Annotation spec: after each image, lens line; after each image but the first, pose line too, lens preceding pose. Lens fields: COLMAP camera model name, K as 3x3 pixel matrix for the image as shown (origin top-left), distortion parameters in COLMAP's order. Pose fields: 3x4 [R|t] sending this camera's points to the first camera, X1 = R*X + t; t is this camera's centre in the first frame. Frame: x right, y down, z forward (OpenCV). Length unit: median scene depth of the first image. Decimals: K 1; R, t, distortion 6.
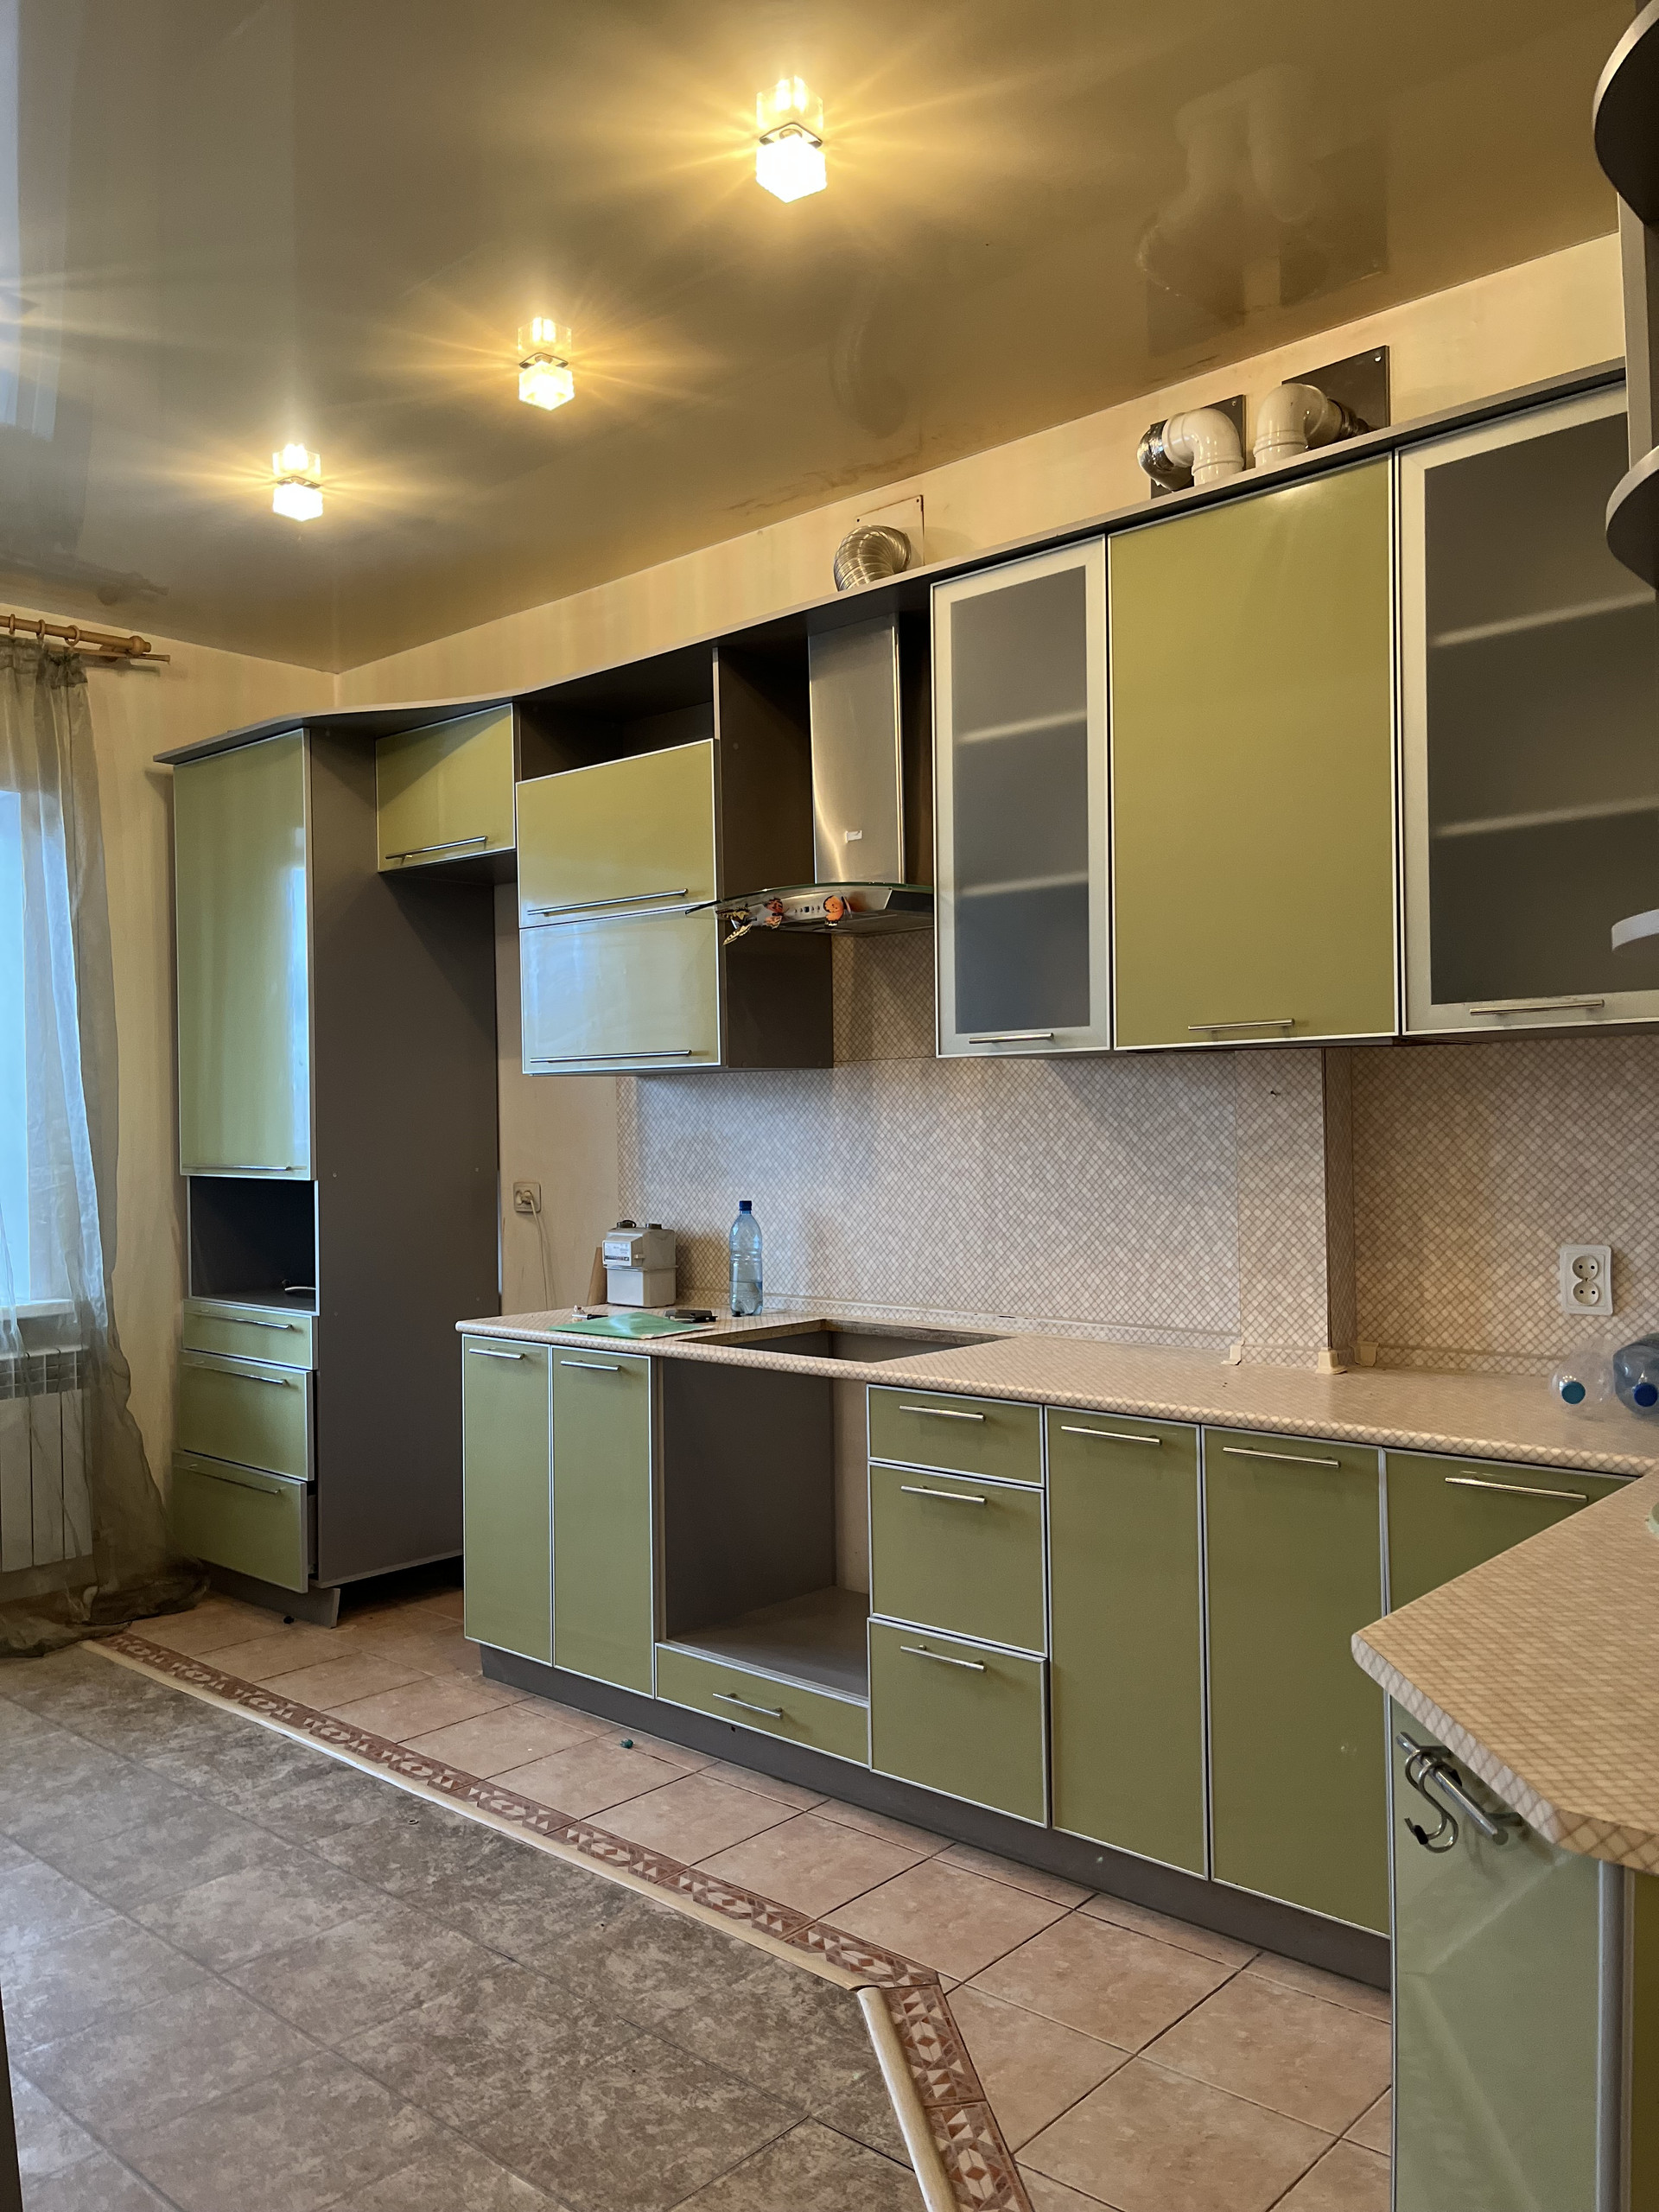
lens RADIAL K [[1665.7, 0, 832.6], [0, 1665.7, 1125.7], [0, 0, 1]] dist [0.062054, -0.088594]
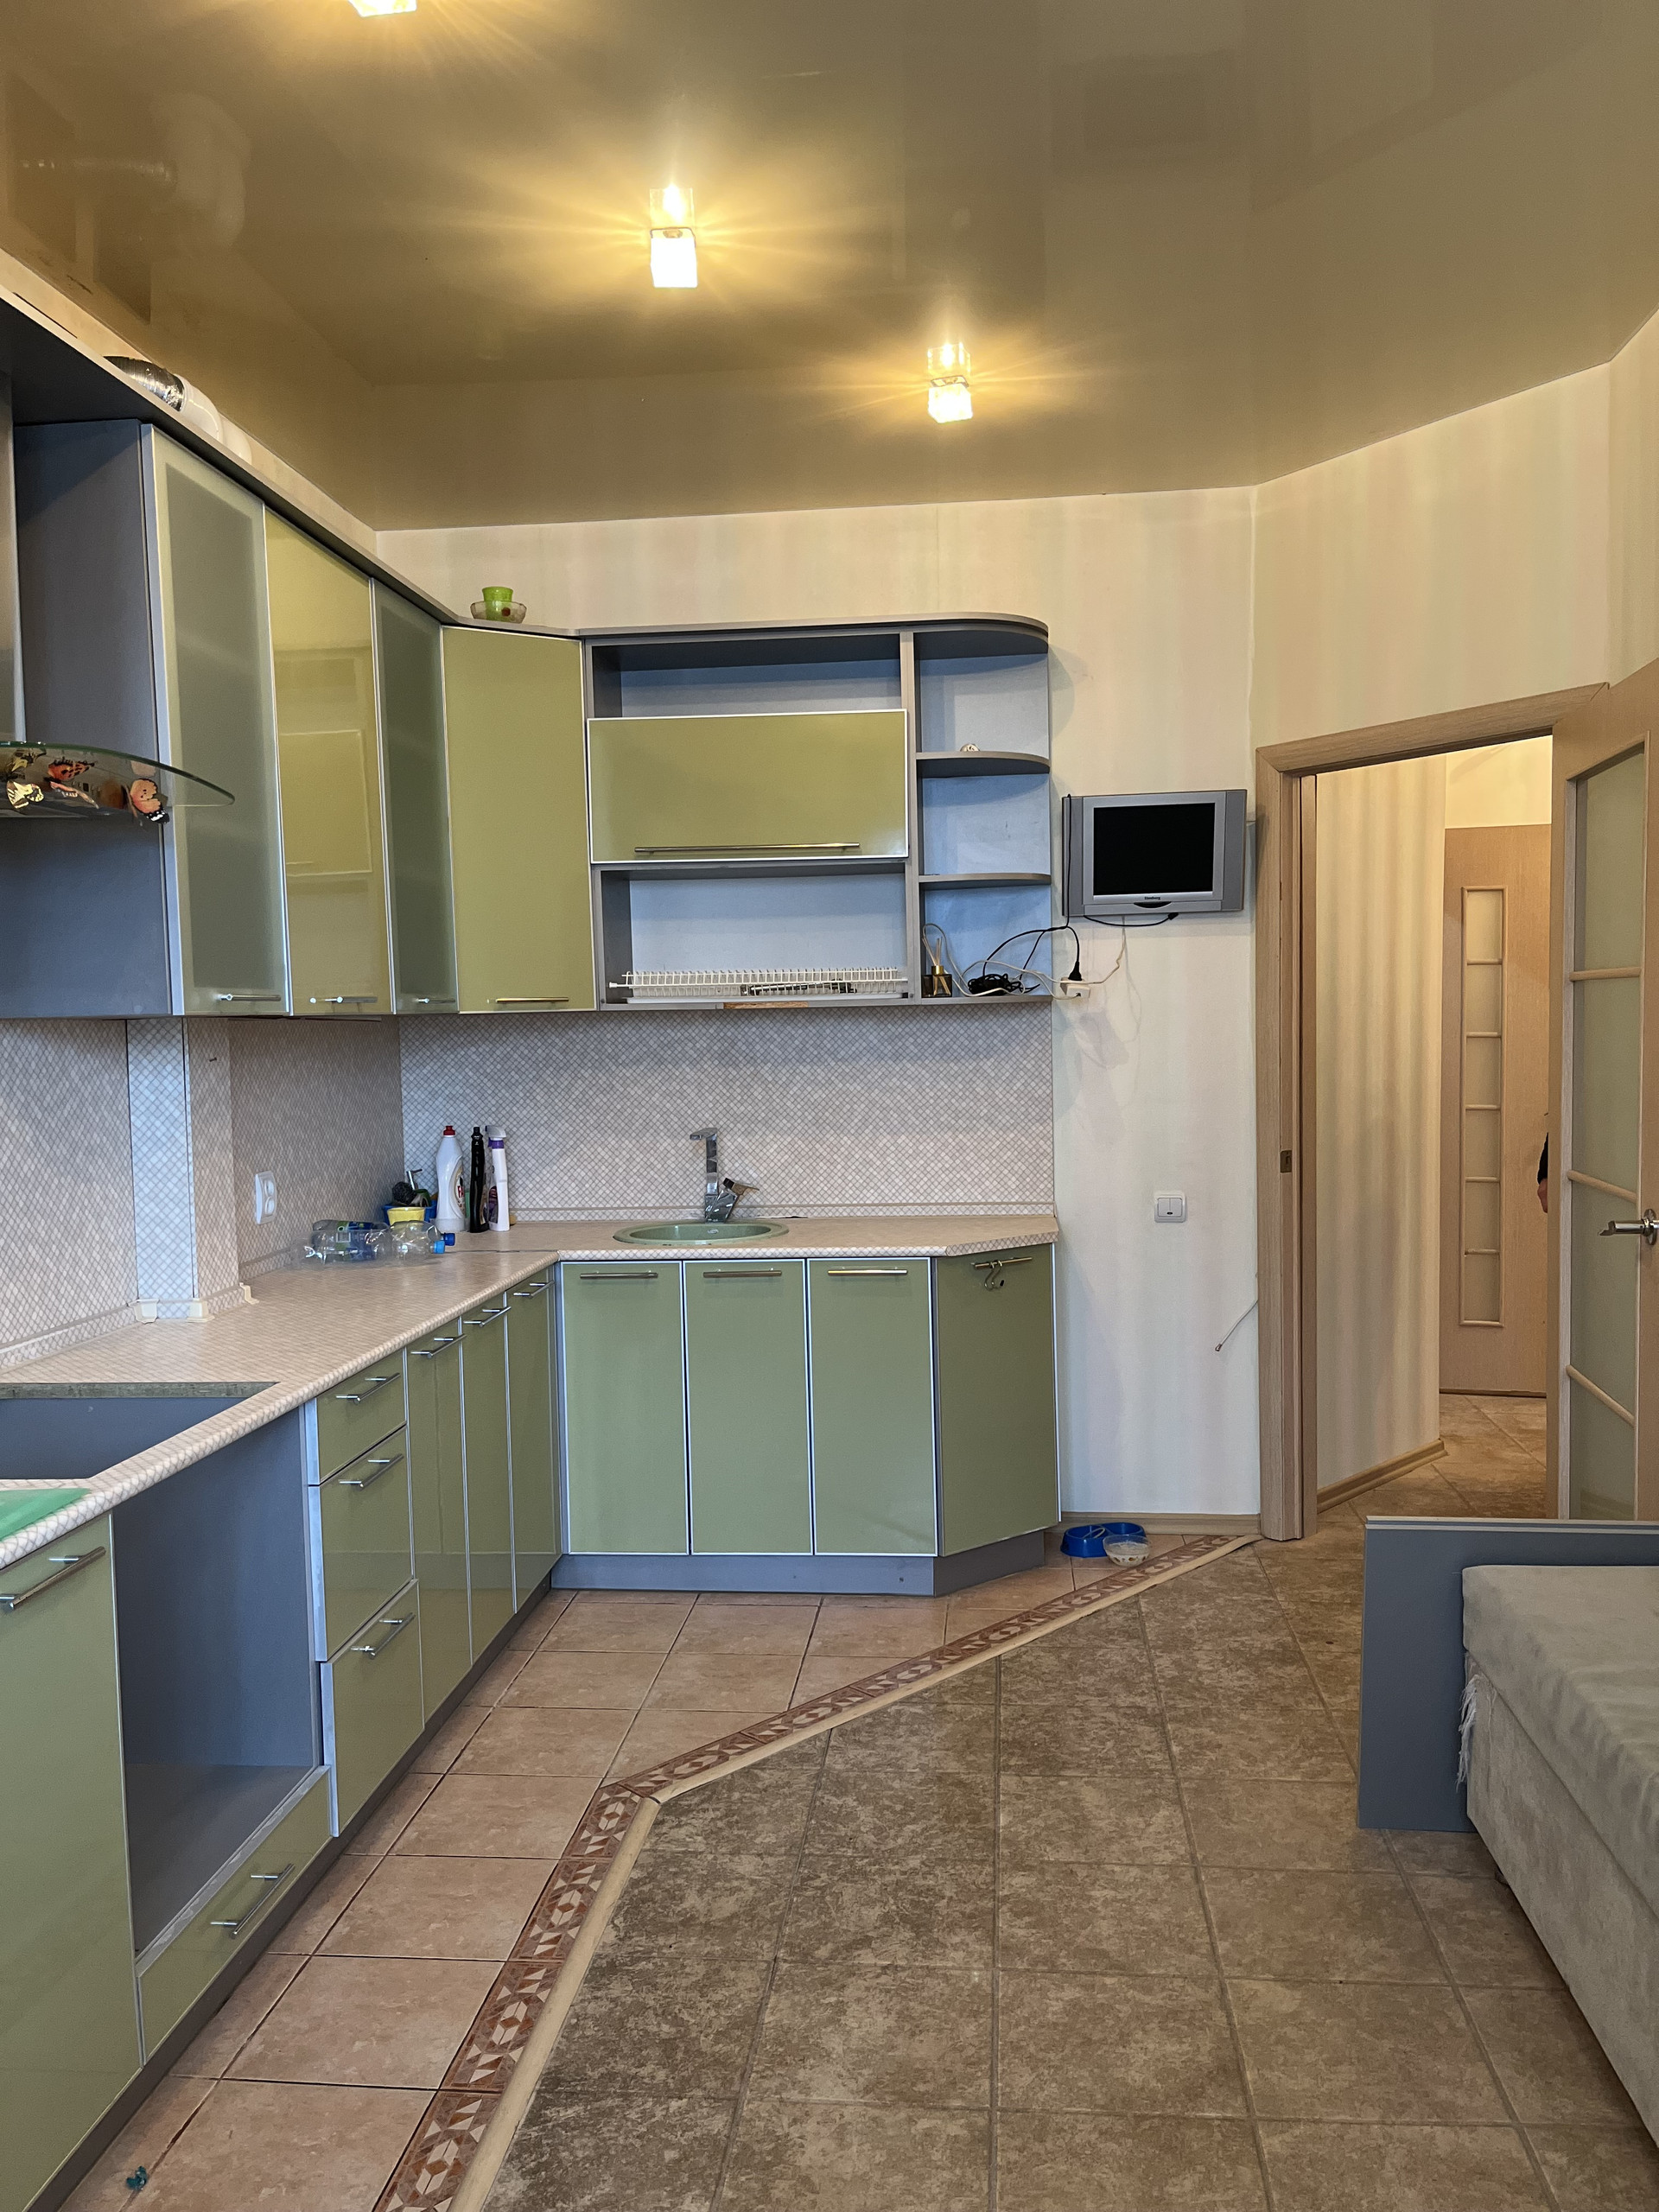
lens RADIAL K [[1665.7, 0, 832.7], [0, 1665.7, 1111.2], [0, 0, 1]] dist [0.062054, -0.088594]
pose [[-0.586676, -0.015001, 0.809683, -0.867136], [0.036110, 0.998349, 0.044662, -0.020492], [-0.809016, 0.055440, -0.585166, 1.343438]]
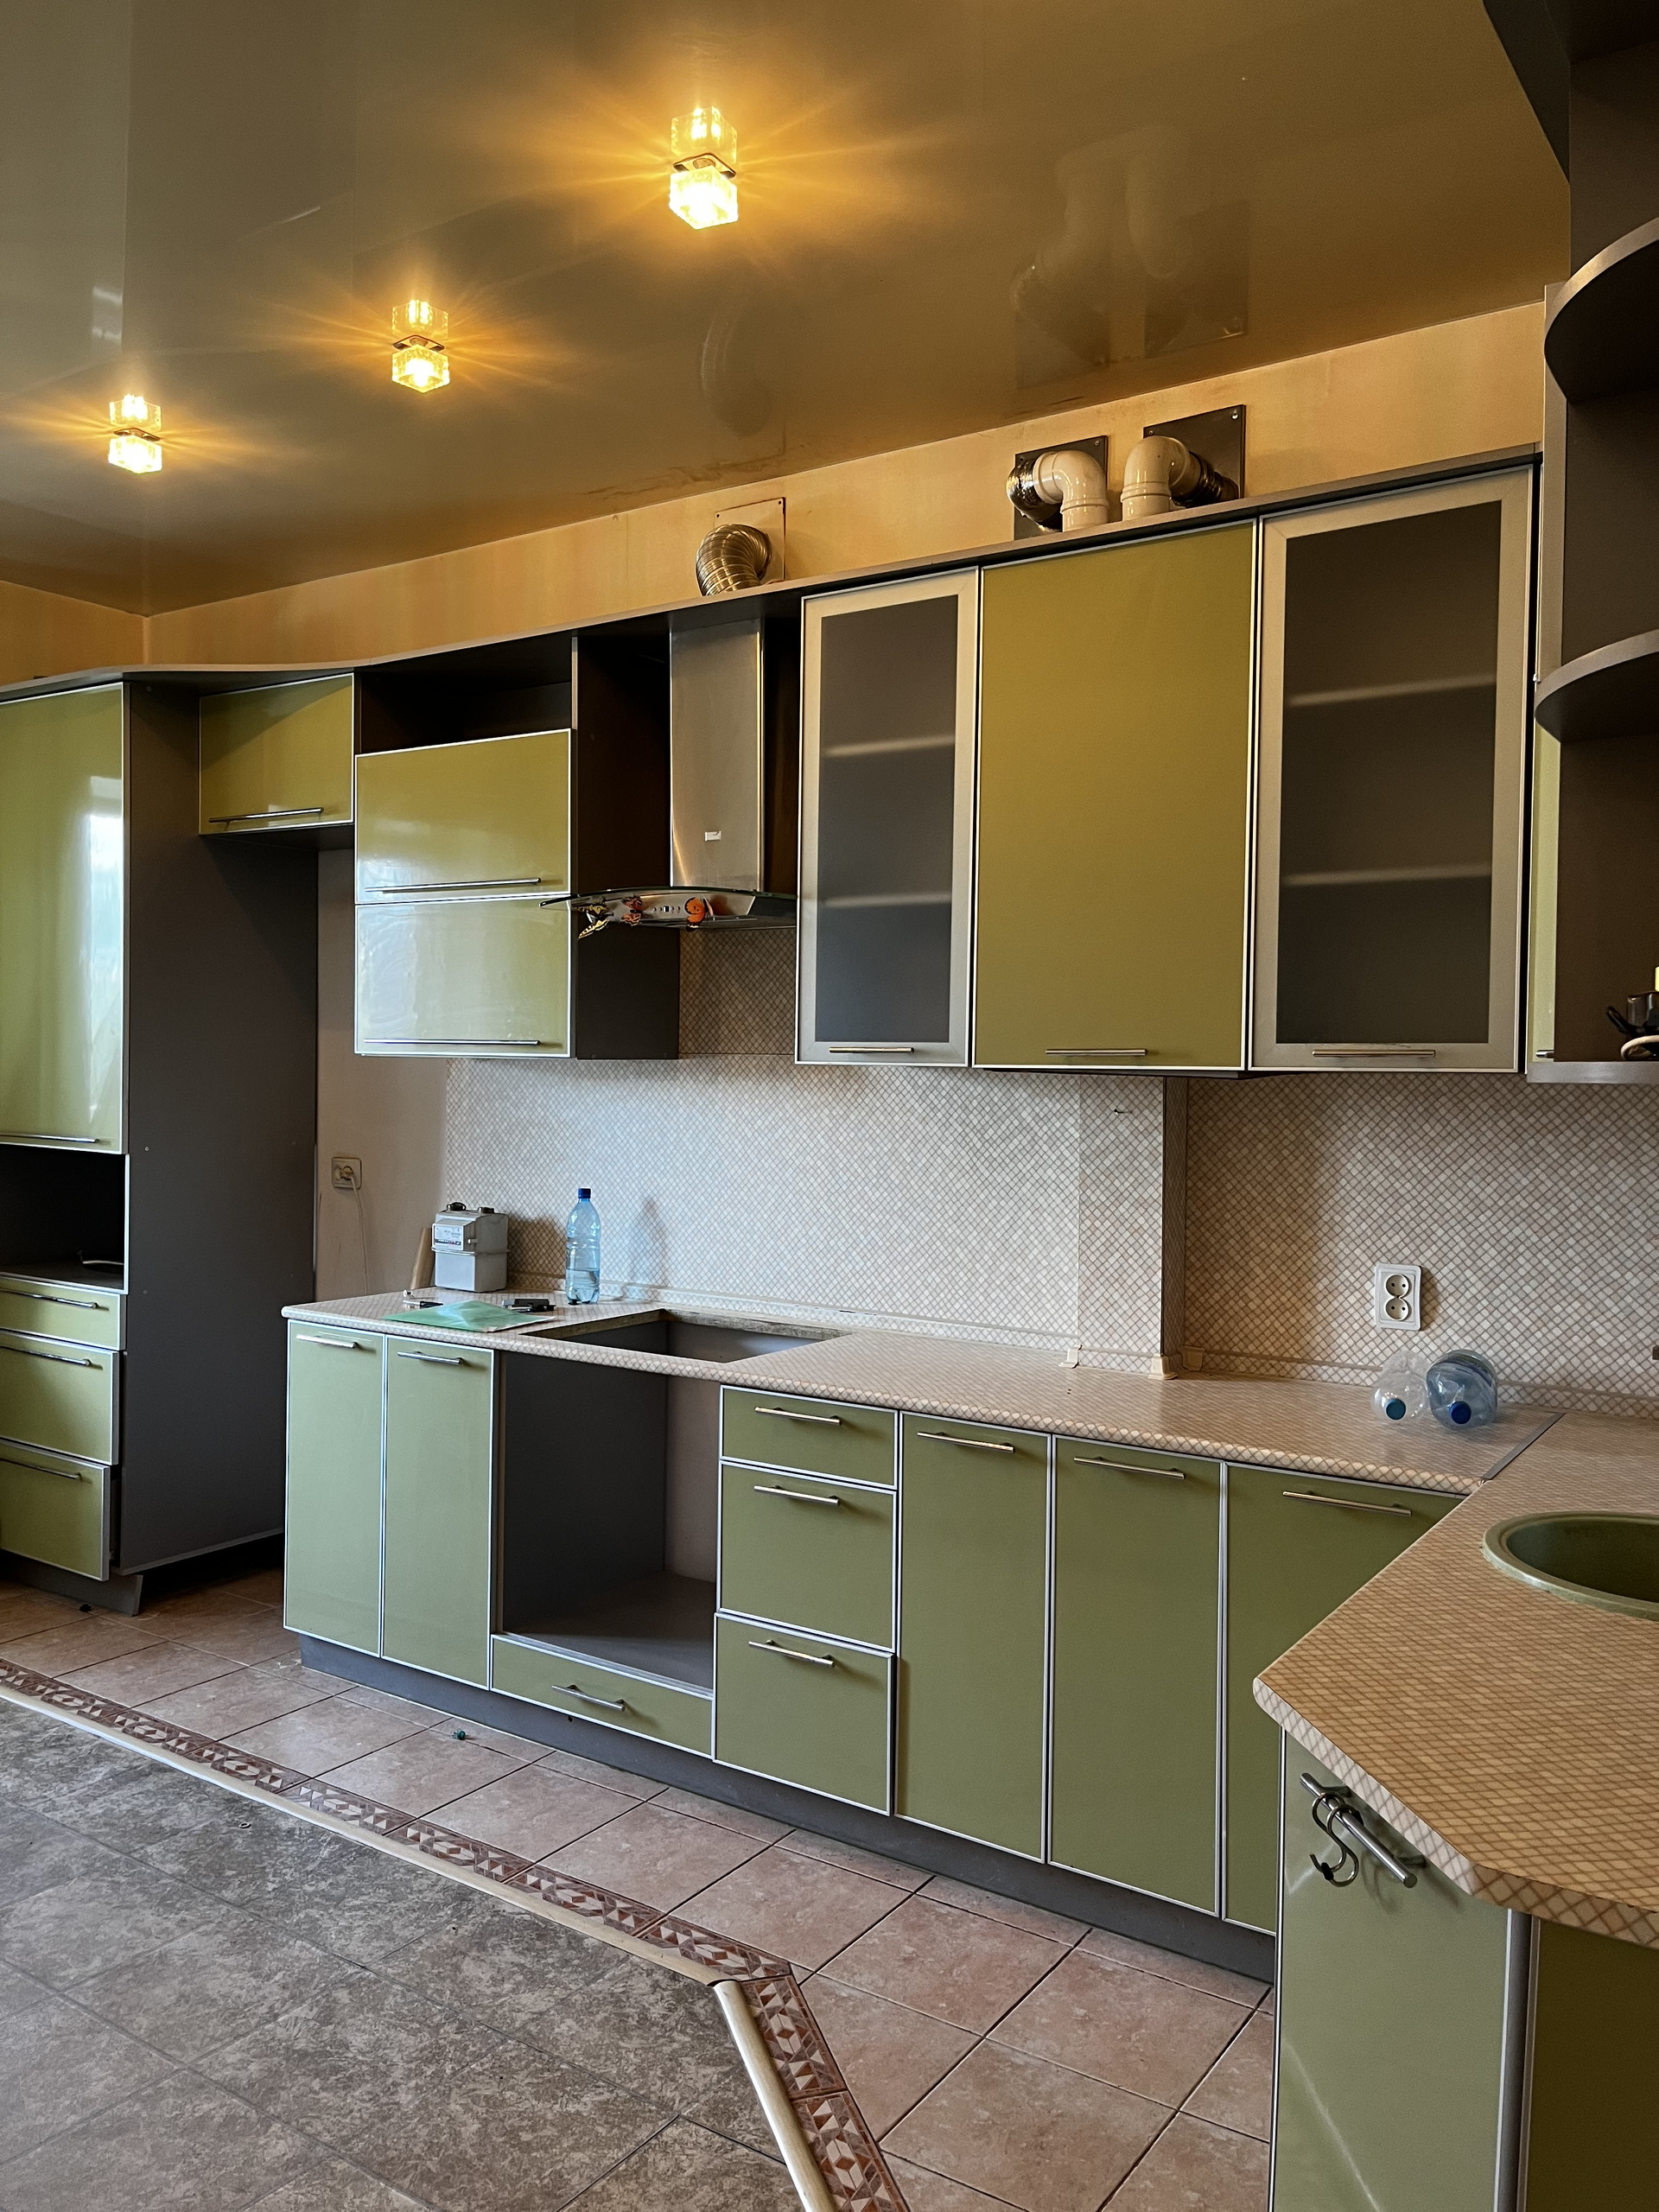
lens RADIAL K [[1665.7, 0, 831.4], [0, 1665.7, 1101.0], [0, 0, 1]] dist [0.062054, -0.088594]
pose [[0.990203, 0.026395, 0.137119, -0.059751], [-0.029206, 0.999402, 0.018530, -0.040980], [-0.136548, -0.022353, 0.990381, -0.015289]]
